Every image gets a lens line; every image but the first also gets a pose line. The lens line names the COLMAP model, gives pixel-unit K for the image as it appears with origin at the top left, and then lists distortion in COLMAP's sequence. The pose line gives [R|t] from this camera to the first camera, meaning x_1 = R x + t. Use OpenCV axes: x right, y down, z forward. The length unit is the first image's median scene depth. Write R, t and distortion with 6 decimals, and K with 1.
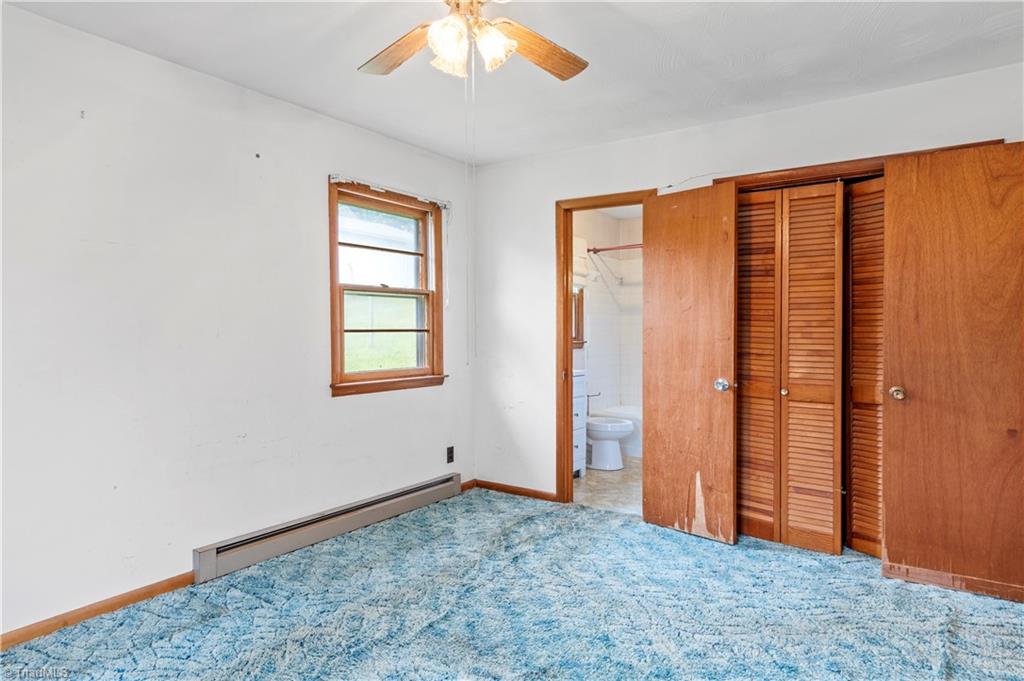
lens RADIAL K [[603.5, 0, 513.2], [0, 603.5, 321.9], [0, 0, 1]] dist [-0.001581, -0.000280]
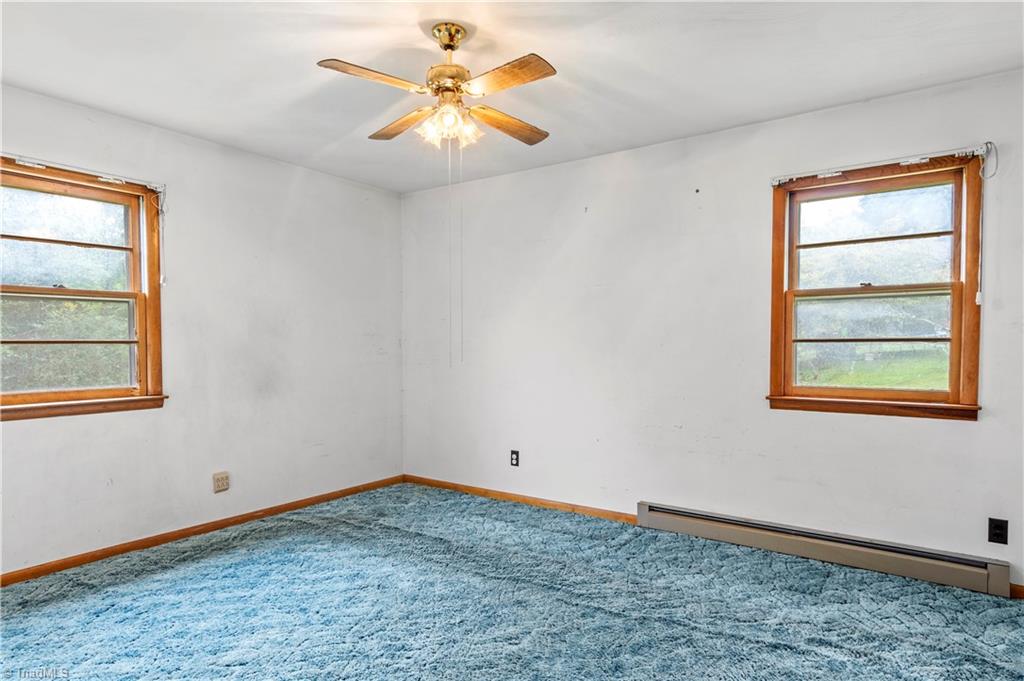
lens RADIAL K [[563.5, 0, 512.0], [0, 563.5, 340.5], [0, 0, 1]] dist [-0.000240, 0.001576]
pose [[-0.003799, -0.001921, -0.999991, 0.612658], [0.017814, 0.999839, -0.001988, 0.008893], [0.999834, -0.017822, -0.003764, 0.587732]]
